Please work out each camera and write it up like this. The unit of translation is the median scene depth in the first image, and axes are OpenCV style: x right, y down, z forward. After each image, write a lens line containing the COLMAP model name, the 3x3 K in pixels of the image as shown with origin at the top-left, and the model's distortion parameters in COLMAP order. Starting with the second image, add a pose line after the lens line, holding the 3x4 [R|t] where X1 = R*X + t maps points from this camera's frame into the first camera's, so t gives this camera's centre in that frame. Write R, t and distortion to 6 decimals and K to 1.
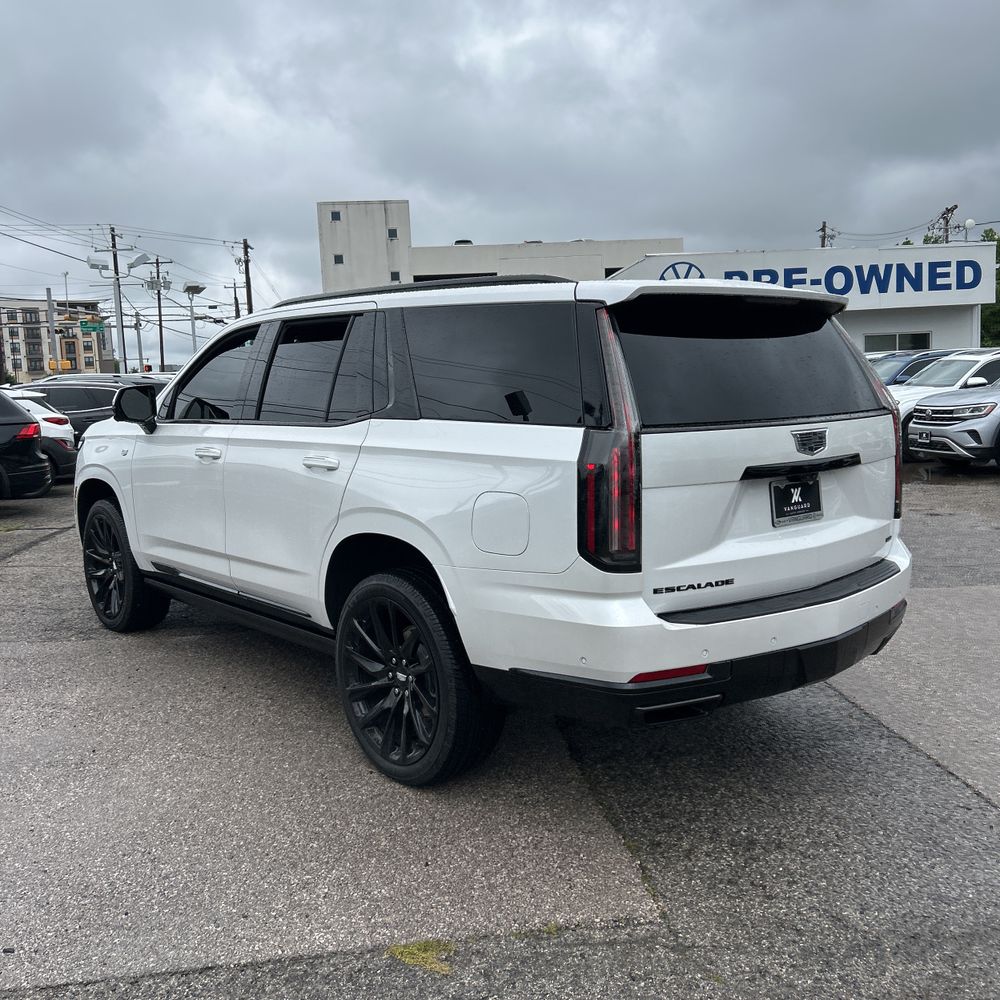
lens RADIAL K [[1009.0, 0, 495.2], [0, 1009.0, 494.2], [0, 0, 1]] dist [0.027422, 0.000000]
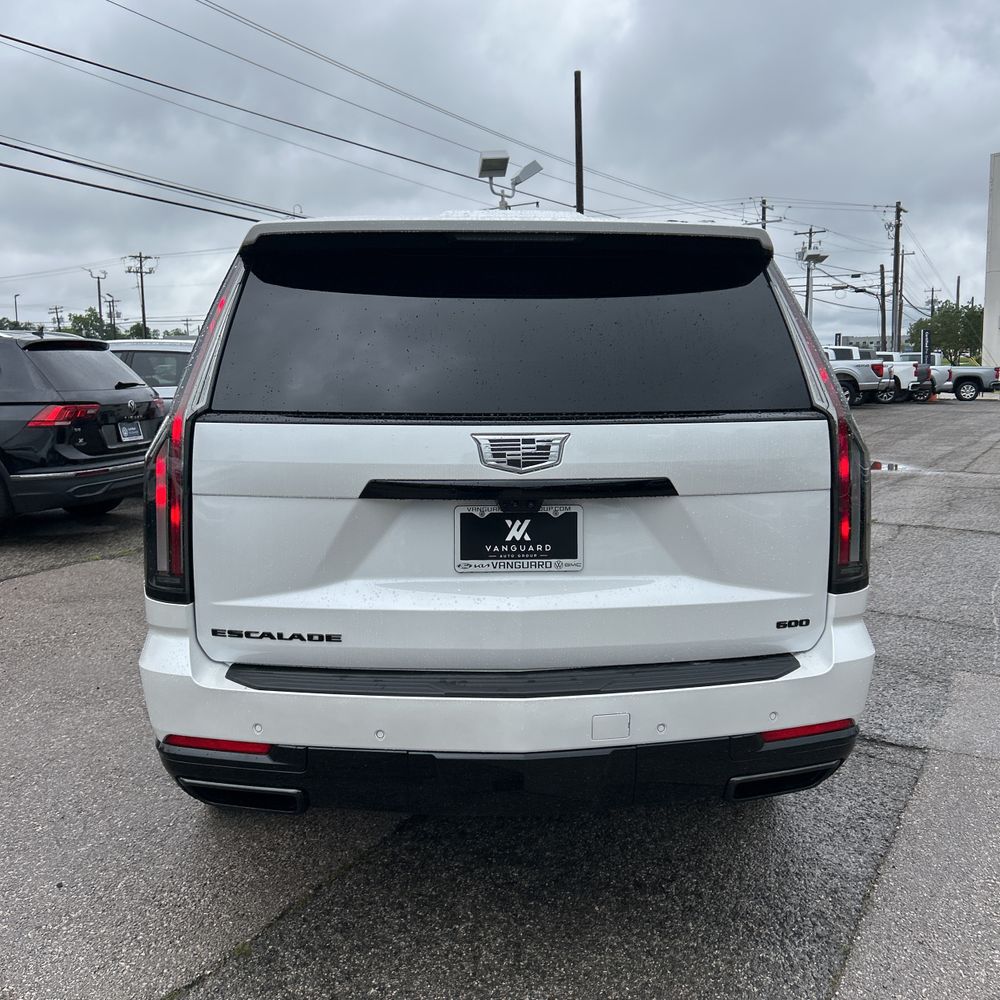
lens RADIAL K [[1009.0, 0, 500.4], [0, 1009.0, 489.1], [0, 0, 1]] dist [0.027422, 0.000000]
pose [[0.805136, 0.099847, -0.584625, 0.635713], [-0.086380, 0.994958, 0.050966, -0.055510], [0.586766, 0.009466, 0.809701, 0.430766]]
